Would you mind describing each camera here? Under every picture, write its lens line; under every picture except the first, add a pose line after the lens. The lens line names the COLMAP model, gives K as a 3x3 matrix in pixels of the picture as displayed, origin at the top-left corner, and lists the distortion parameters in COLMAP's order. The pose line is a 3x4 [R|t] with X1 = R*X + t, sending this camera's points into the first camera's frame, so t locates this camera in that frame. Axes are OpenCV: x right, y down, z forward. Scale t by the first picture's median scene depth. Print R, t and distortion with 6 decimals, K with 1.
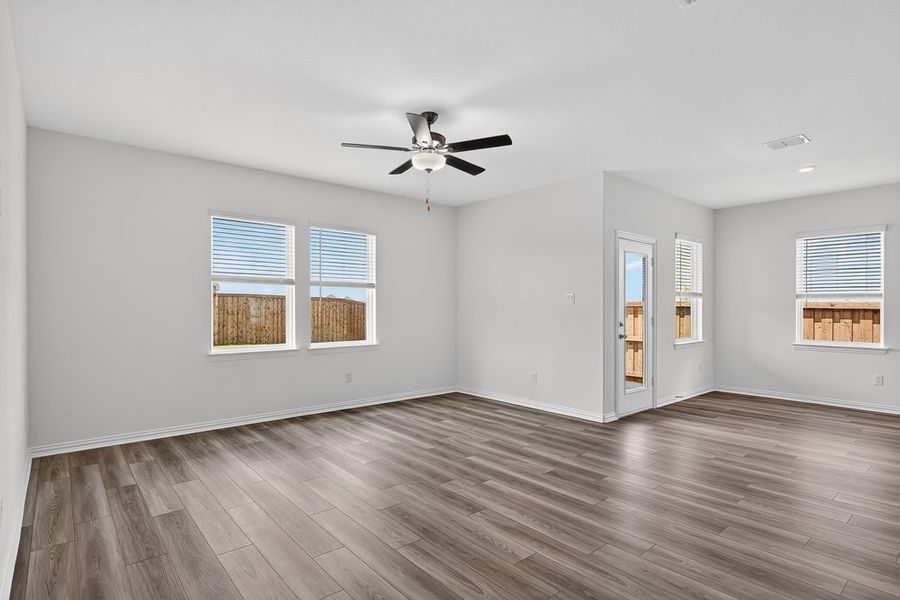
lens RADIAL K [[468.6, 0, 450.0], [0, 468.6, 300.0], [0, 0, 1]] dist [0.001067, 0.000201]
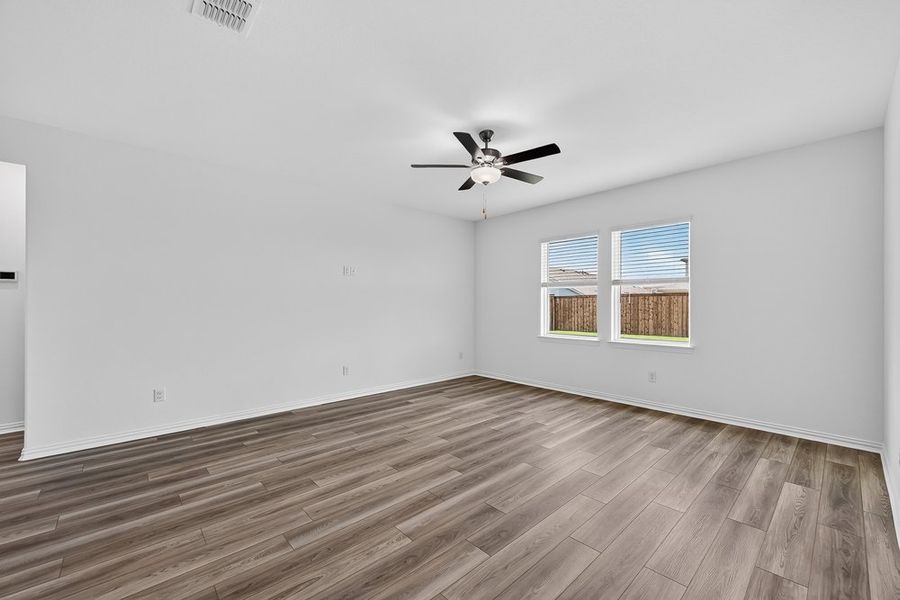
lens RADIAL K [[356.4, 0, 450.7], [0, 356.4, 304.1], [0, 0, 1]] dist [0.000508, -0.000073]
pose [[0.039455, -0.005397, -0.999207, 0.763637], [0.018518, 0.999818, -0.004669, 0.013676], [0.999050, -0.018319, 0.039548, 0.835611]]
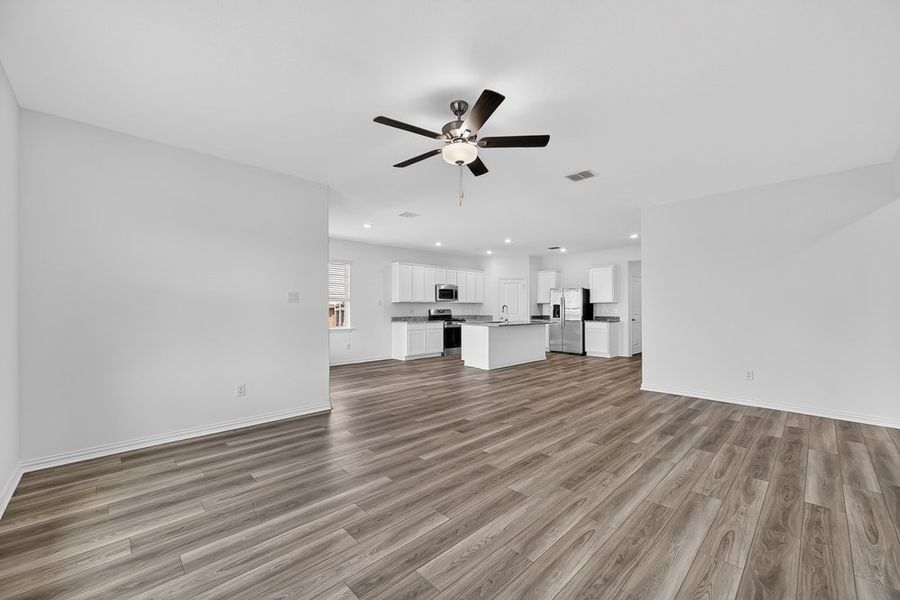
lens RADIAL K [[356.4, 0, 450.7], [0, 356.4, 304.1], [0, 0, 1]] dist [0.000508, -0.000073]
pose [[-0.067182, 0.006415, 0.997720, -0.727072], [-0.016733, 0.999831, -0.007556, 0.013618], [-0.997600, -0.017203, -0.067064, 1.011526]]
